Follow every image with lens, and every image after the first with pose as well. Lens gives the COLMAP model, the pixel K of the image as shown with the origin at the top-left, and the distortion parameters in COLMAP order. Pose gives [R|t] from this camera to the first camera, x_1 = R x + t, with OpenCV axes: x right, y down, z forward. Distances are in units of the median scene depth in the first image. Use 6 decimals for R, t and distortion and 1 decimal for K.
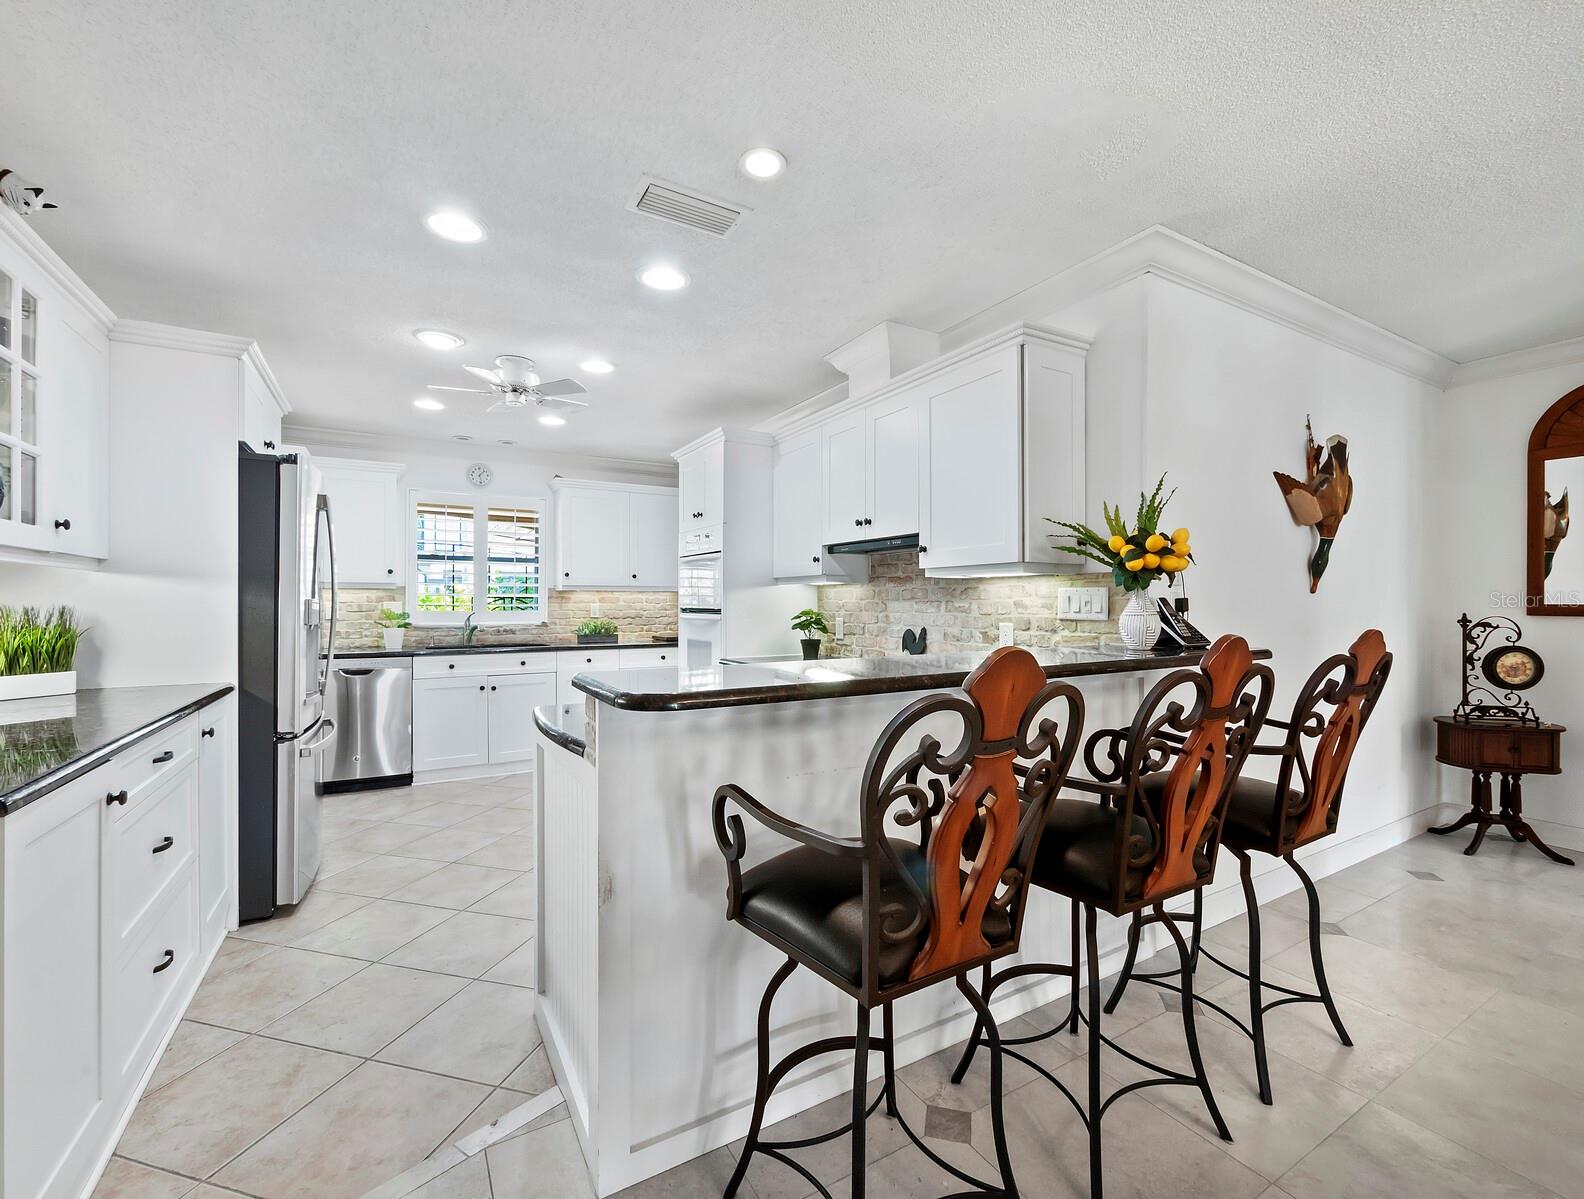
lens RADIAL K [[683.1, 0, 798.3], [0, 683.1, 602.7], [0, 0, 1]] dist [-0.002156, -0.000256]
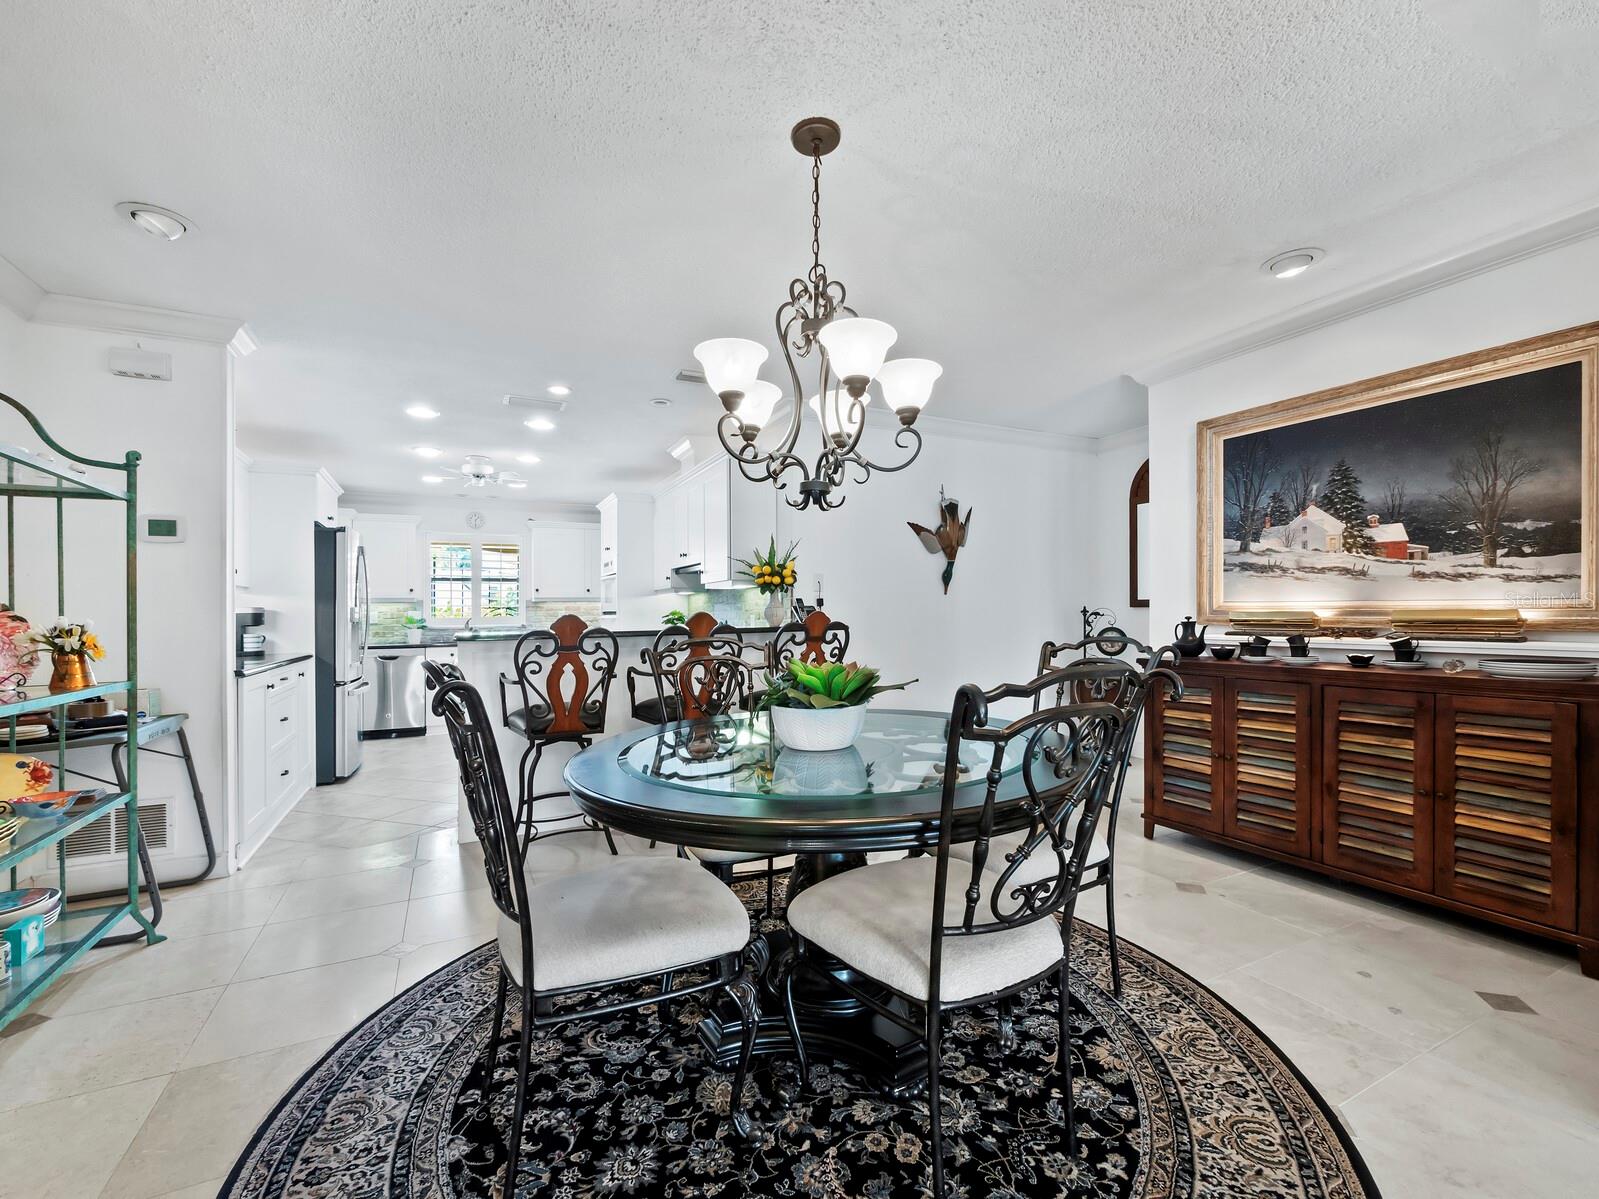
lens RADIAL K [[679.1, 0, 795.0], [0, 679.1, 606.0], [0, 0, 1]] dist [-0.002215, 0.000326]
pose [[0.997896, -0.014871, -0.063114, 0.464351], [0.014136, 0.999827, -0.012065, 0.025777], [0.063283, 0.011147, 0.997933, -0.589474]]
